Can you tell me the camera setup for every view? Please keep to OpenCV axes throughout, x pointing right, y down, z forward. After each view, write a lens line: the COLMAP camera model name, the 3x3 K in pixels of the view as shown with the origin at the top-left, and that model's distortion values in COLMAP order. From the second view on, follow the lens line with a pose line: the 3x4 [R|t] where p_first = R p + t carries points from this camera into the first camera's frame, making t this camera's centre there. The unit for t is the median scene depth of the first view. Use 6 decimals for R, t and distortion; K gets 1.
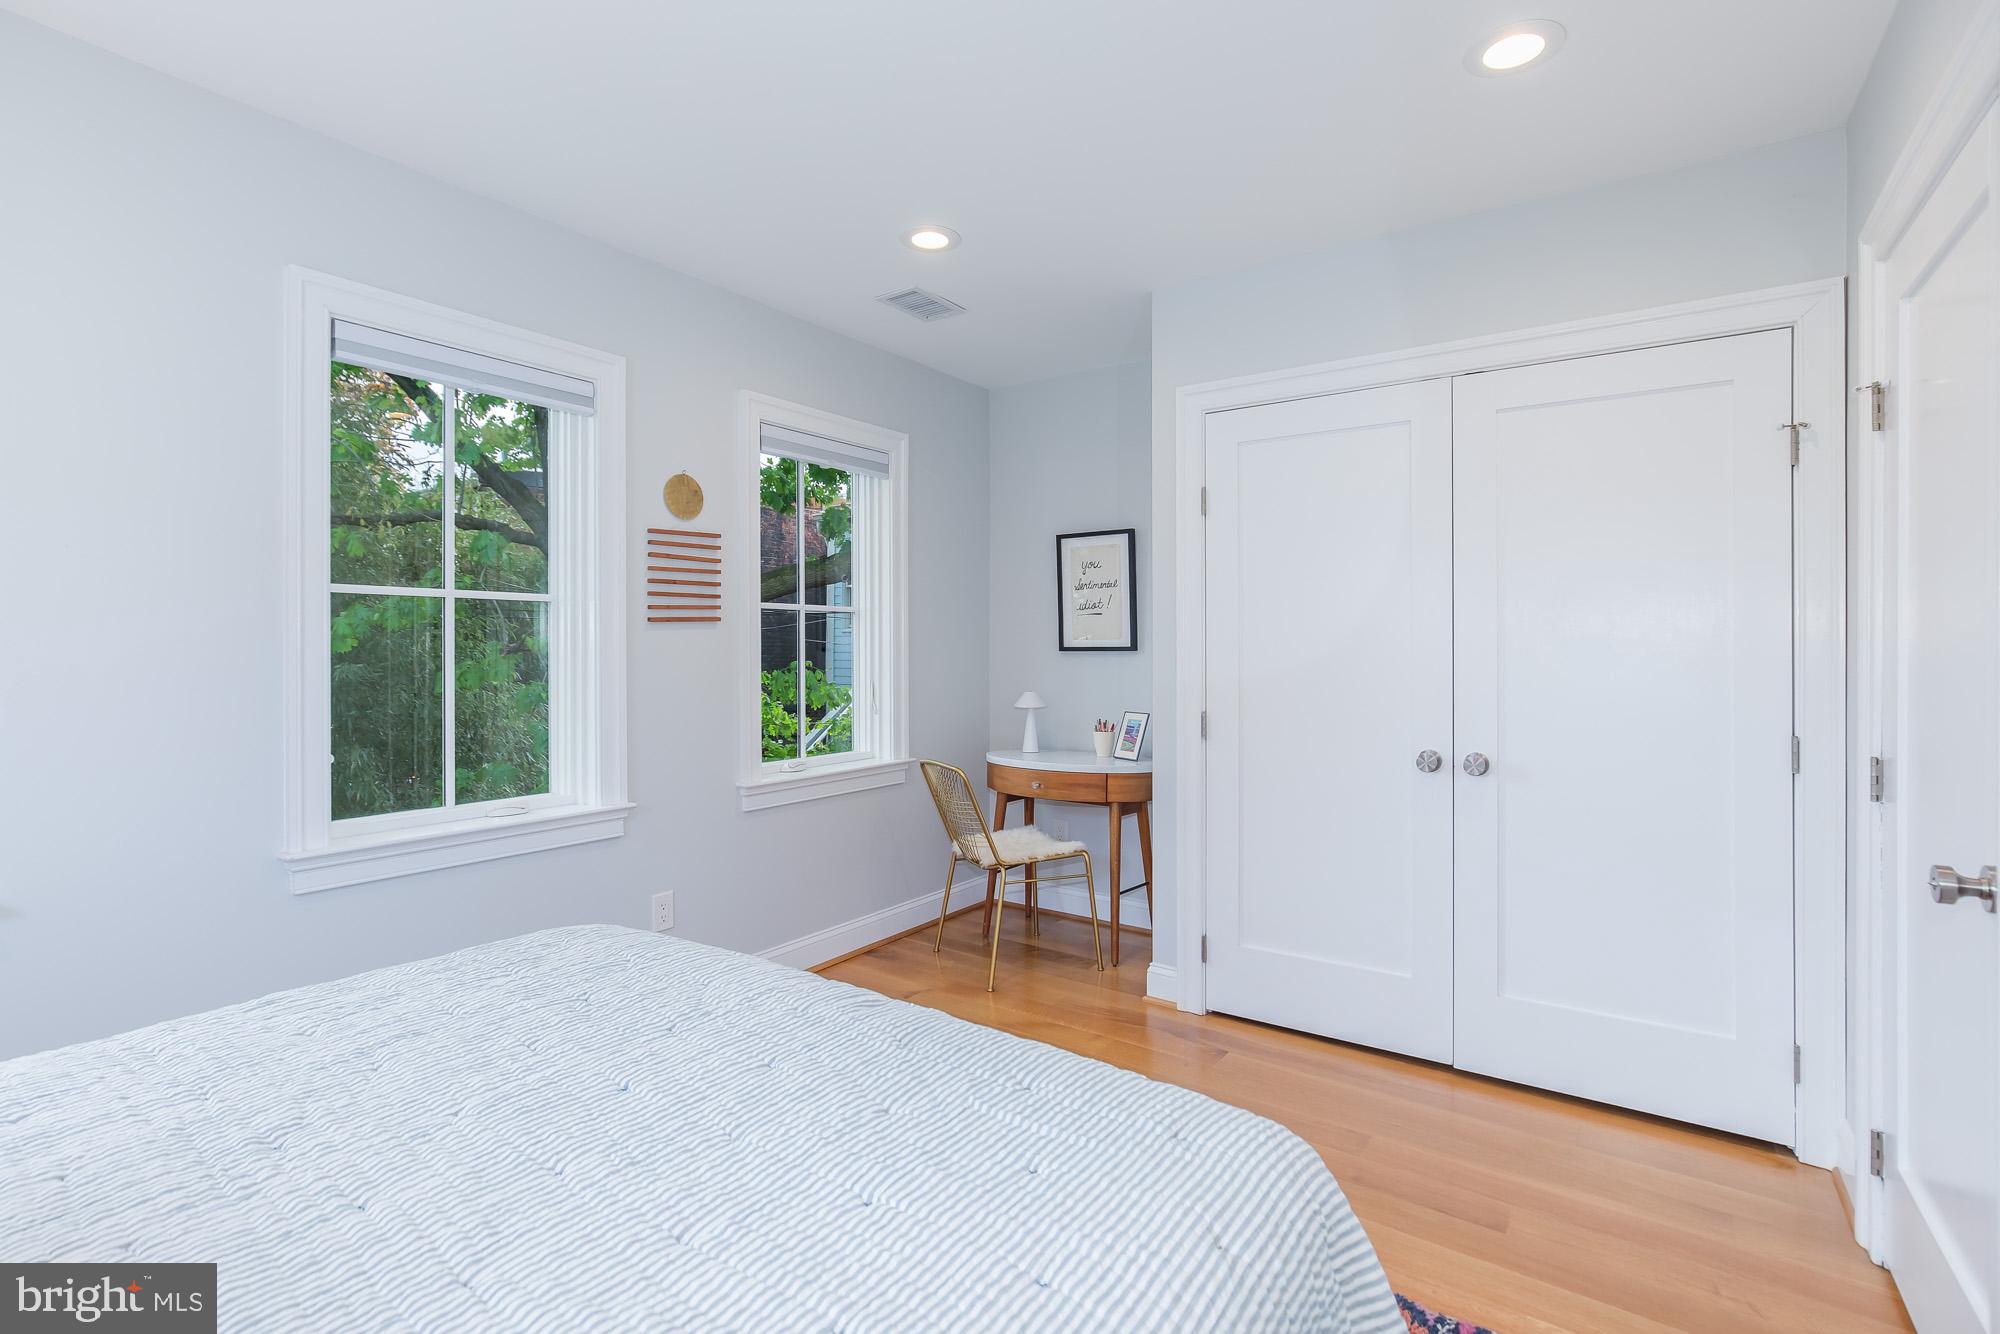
lens RADIAL K [[934.3, 0, 987.6], [0, 934.3, 654.9], [0, 0, 1]] dist [0.000410, -0.000436]
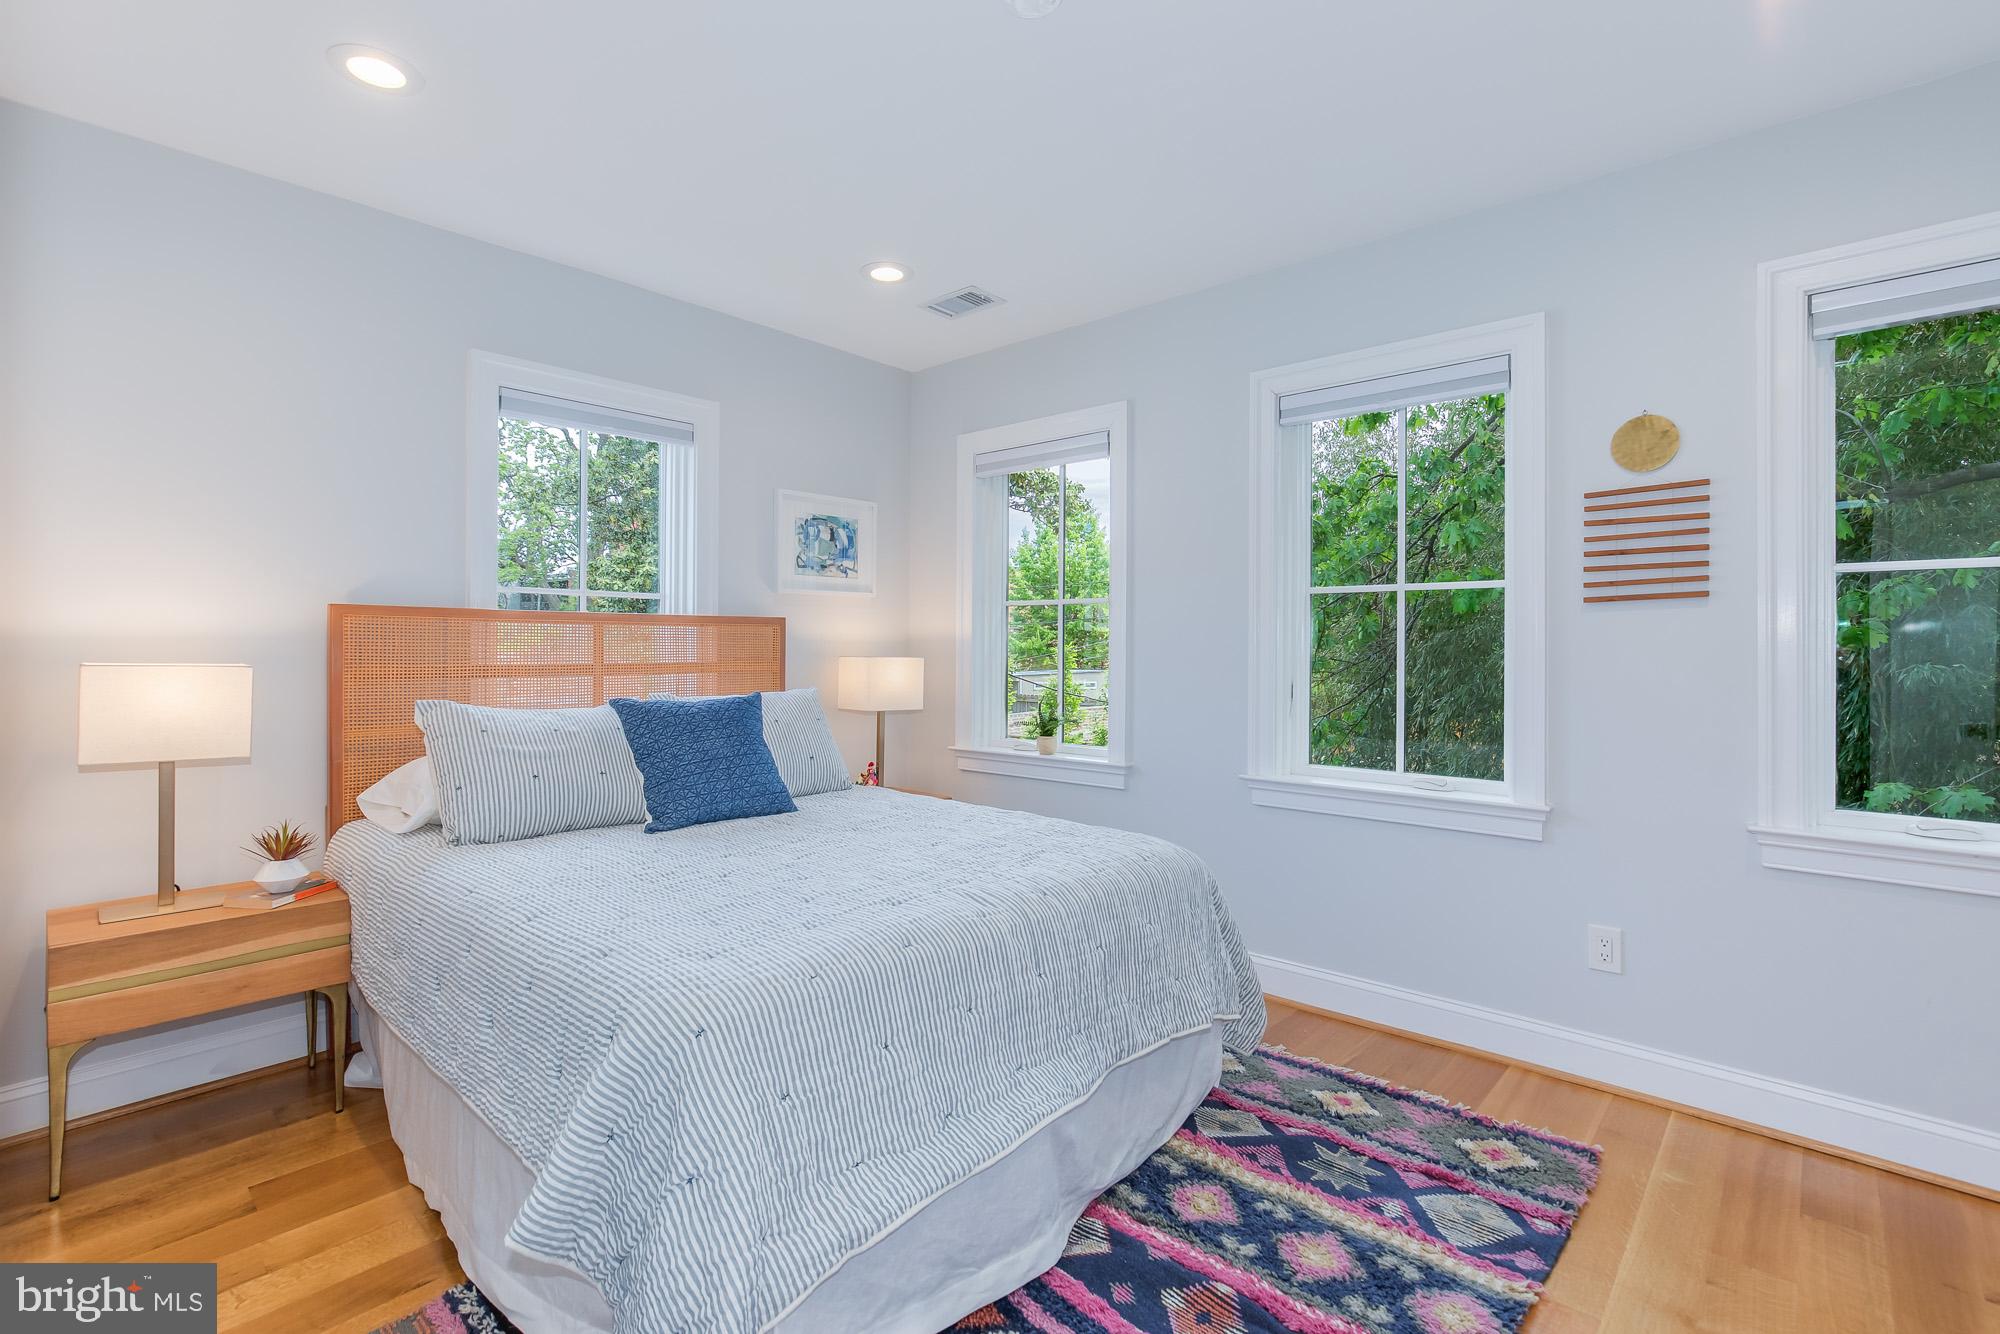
lens RADIAL K [[934.3, 0, 989.3], [0, 934.3, 657.7], [0, 0, 1]] dist [0.000410, -0.000436]
pose [[-0.114066, 0.019611, -0.993280, 0.550884], [-0.003387, 0.999792, 0.020128, -0.000493], [0.993467, 0.005661, -0.113975, 0.555216]]
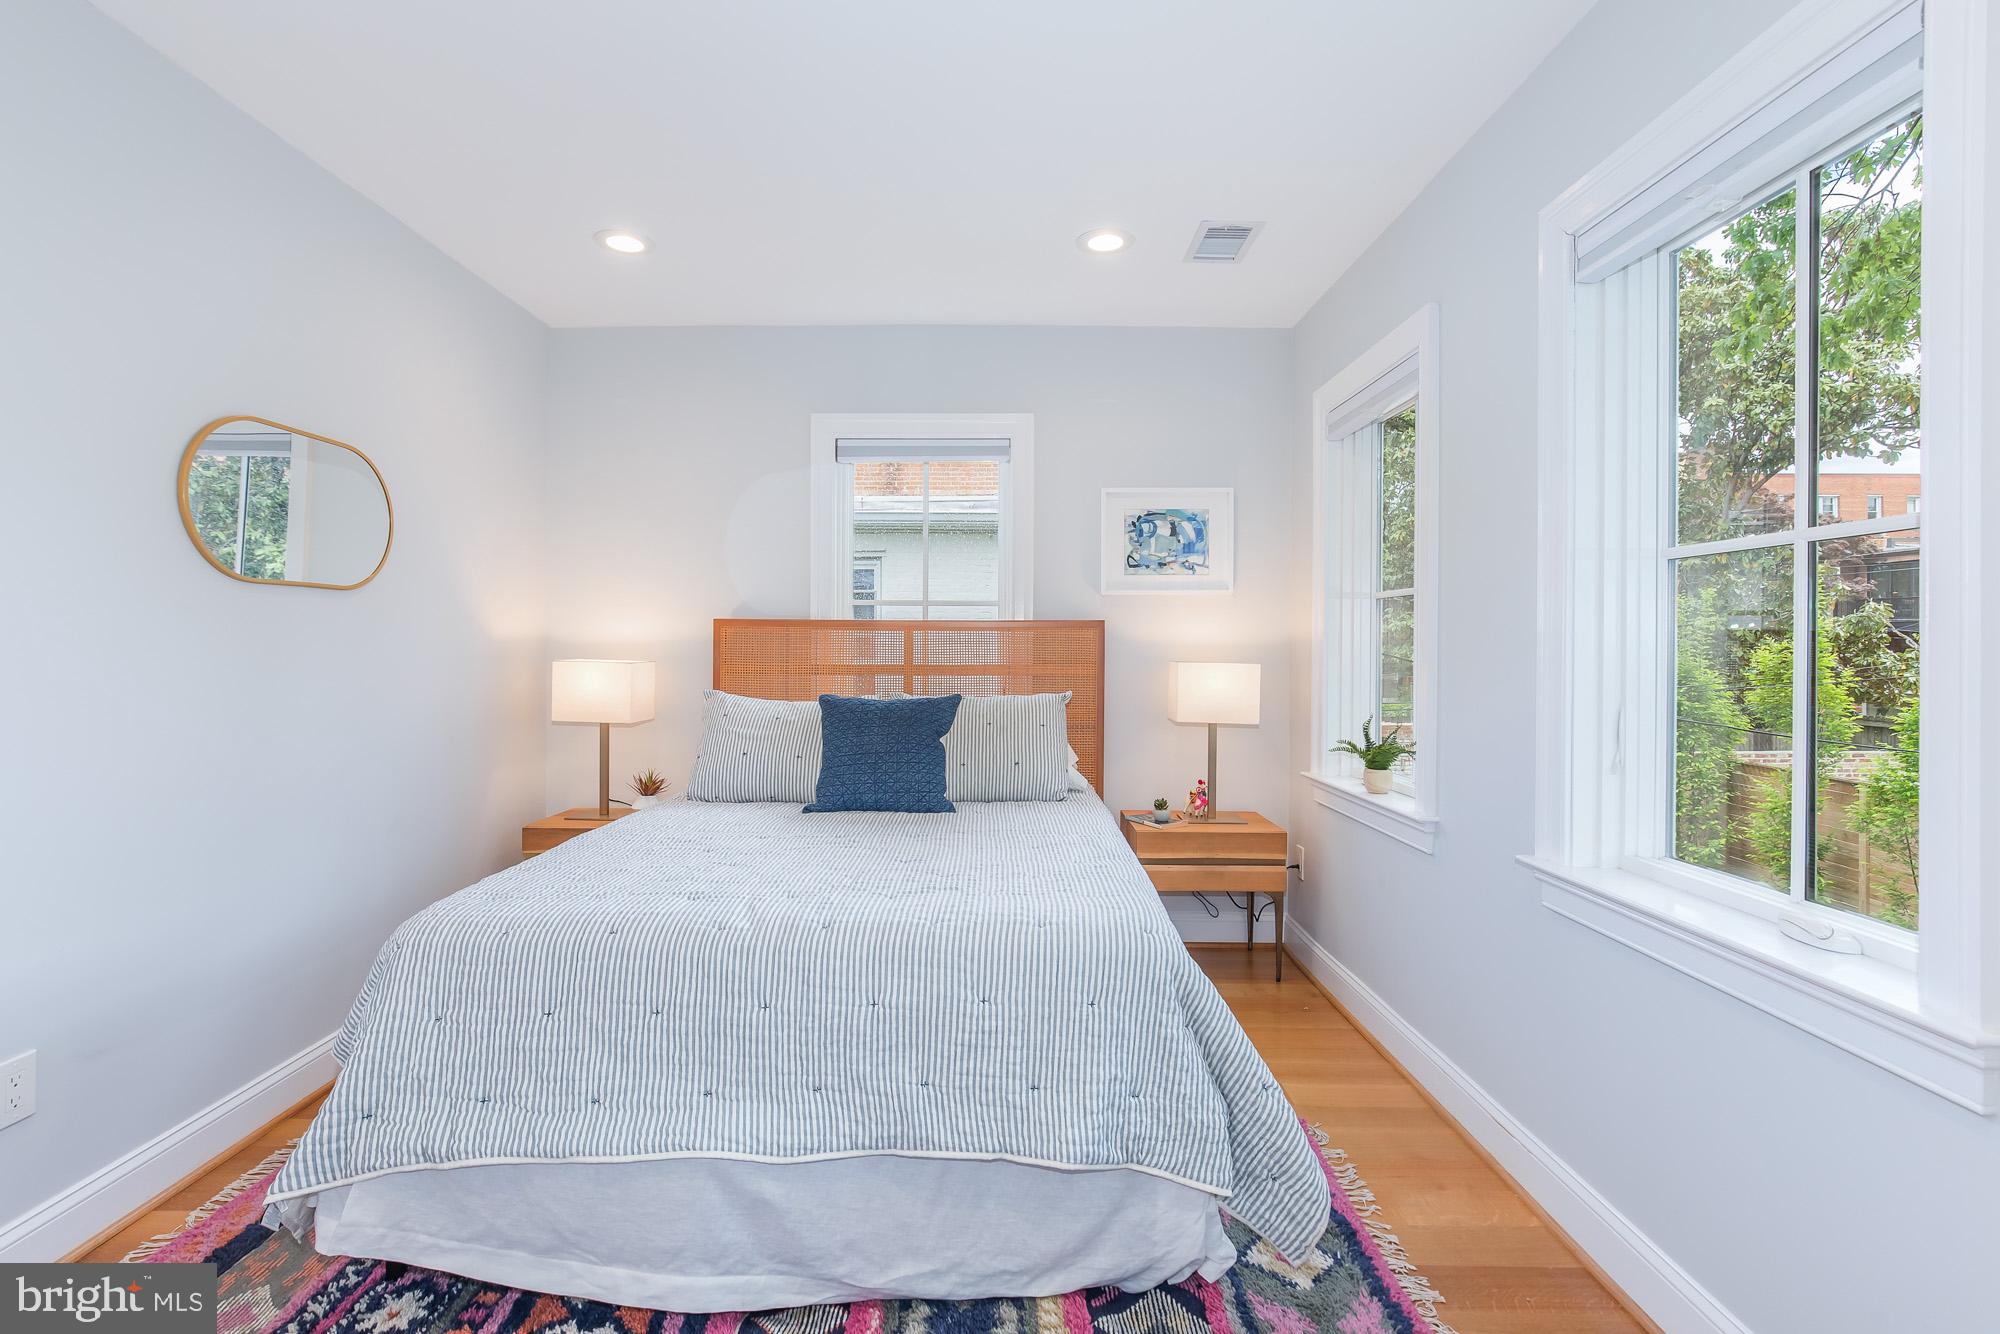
lens RADIAL K [[934.3, 0, 987.9], [0, 934.3, 658.9], [0, 0, 1]] dist [0.000410, -0.000436]
pose [[-0.820224, 0.011742, -0.571922, 0.150955], [0.001643, 0.999834, 0.018171, -0.000416], [0.572040, 0.013964, -0.820107, 1.057146]]
